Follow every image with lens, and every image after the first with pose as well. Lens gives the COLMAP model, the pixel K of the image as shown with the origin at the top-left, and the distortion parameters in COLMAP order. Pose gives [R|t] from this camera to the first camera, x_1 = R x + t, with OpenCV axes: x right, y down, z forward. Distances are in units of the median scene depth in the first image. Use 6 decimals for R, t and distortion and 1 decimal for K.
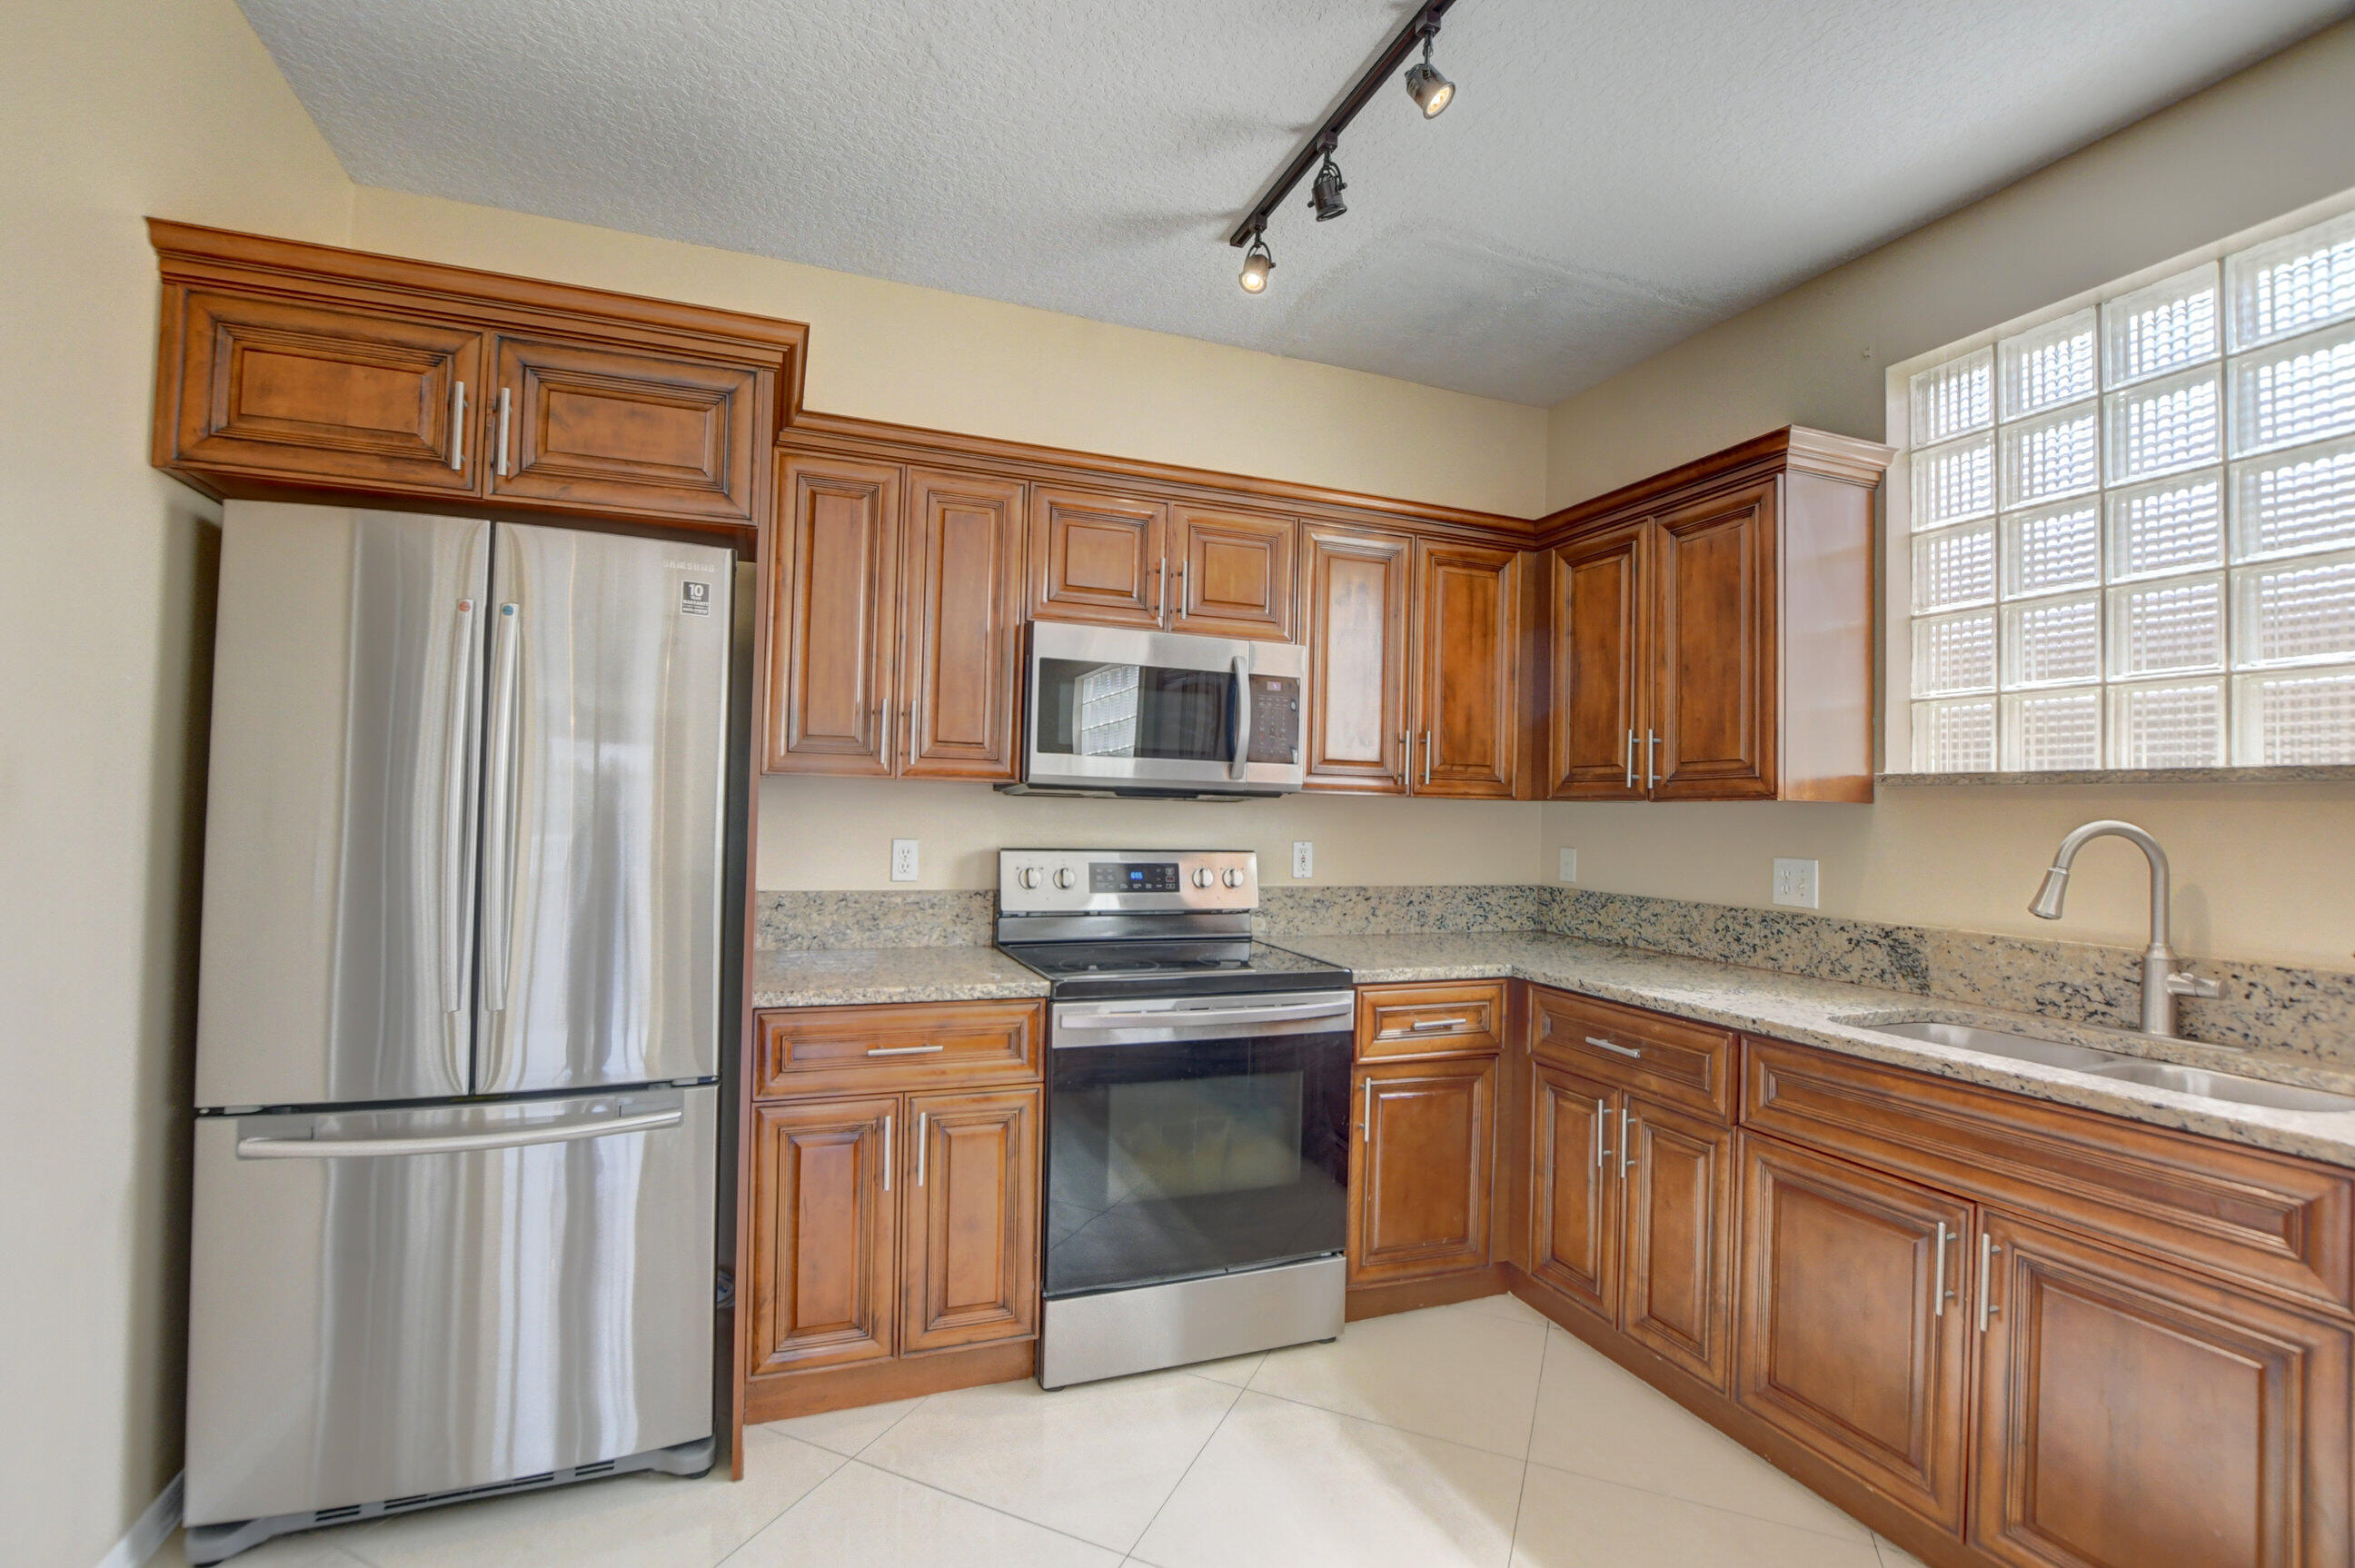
lens RADIAL K [[1046.6, 0, 1178.0], [0, 1046.6, 791.9], [0, 0, 1]] dist [-0.021519, -0.000414]
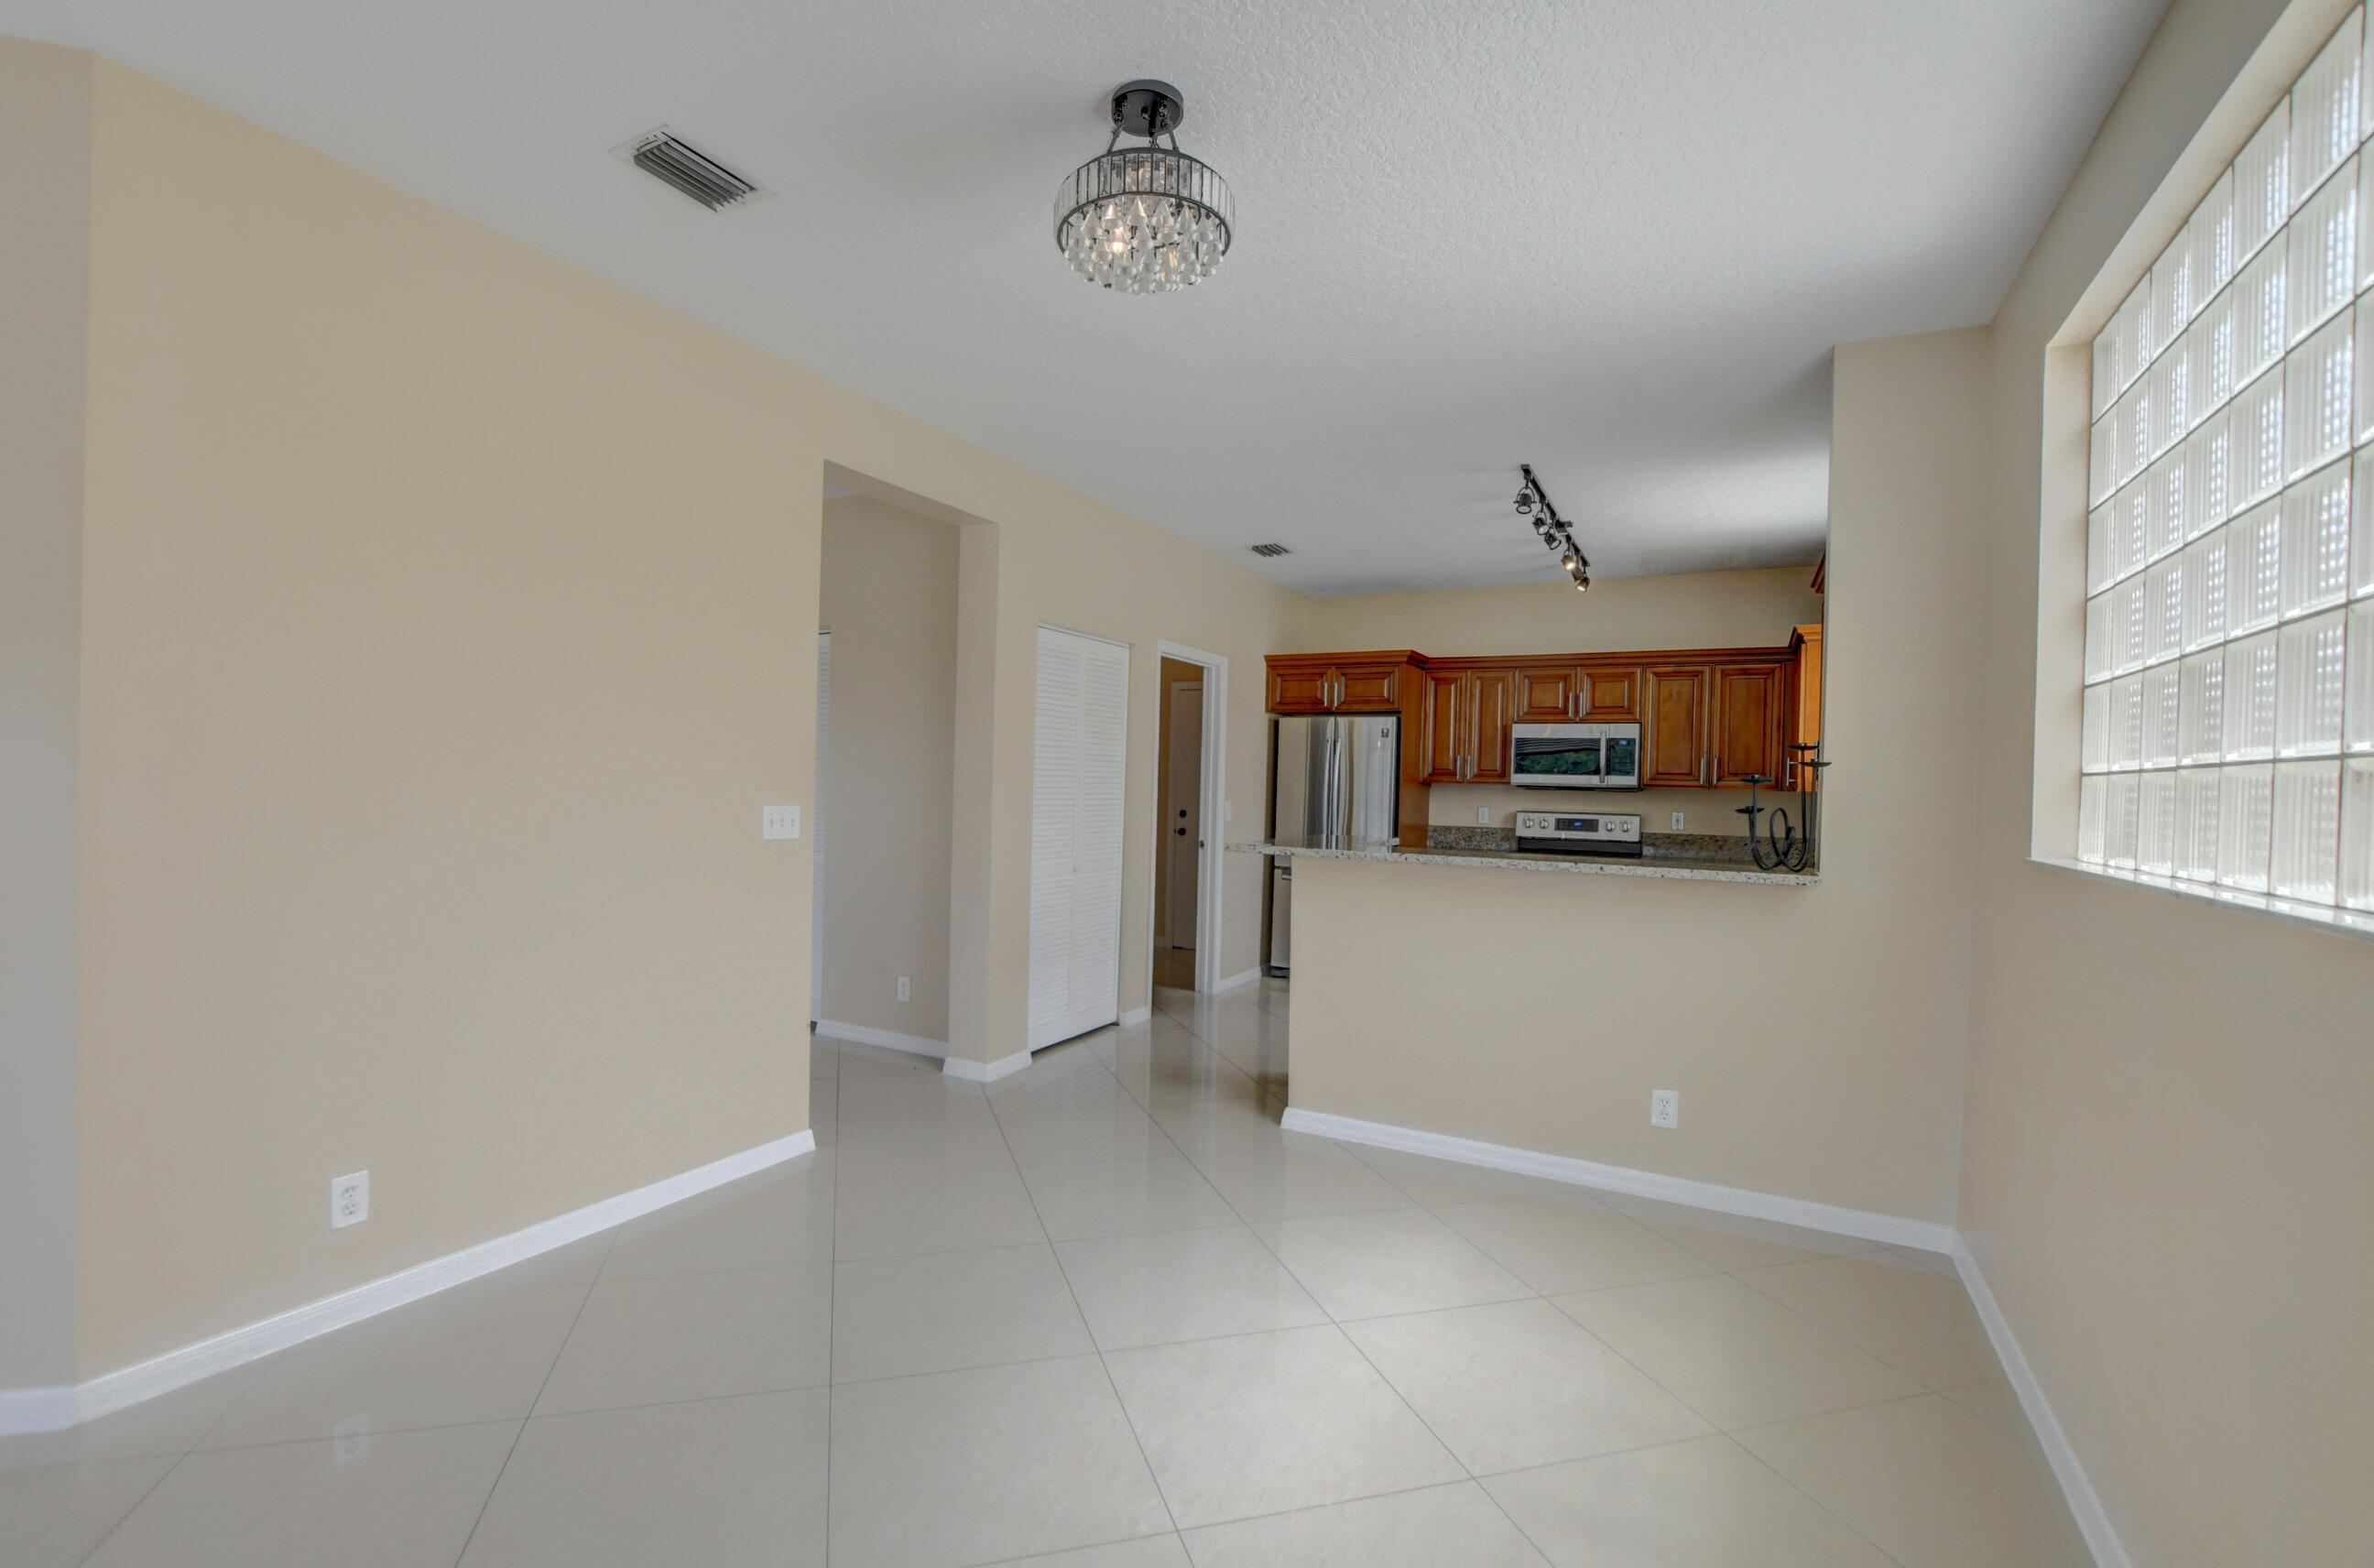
lens RADIAL K [[1091.9, 0, 1133.5], [0, 1091.9, 784.1], [0, 0, 1]] dist [0.000133, 0.000018]
pose [[0.638528, -0.004785, -0.769583, 1.414350], [0.006437, 0.999979, -0.000877, -0.015558], [0.769571, -0.004393, 0.638546, -1.541092]]
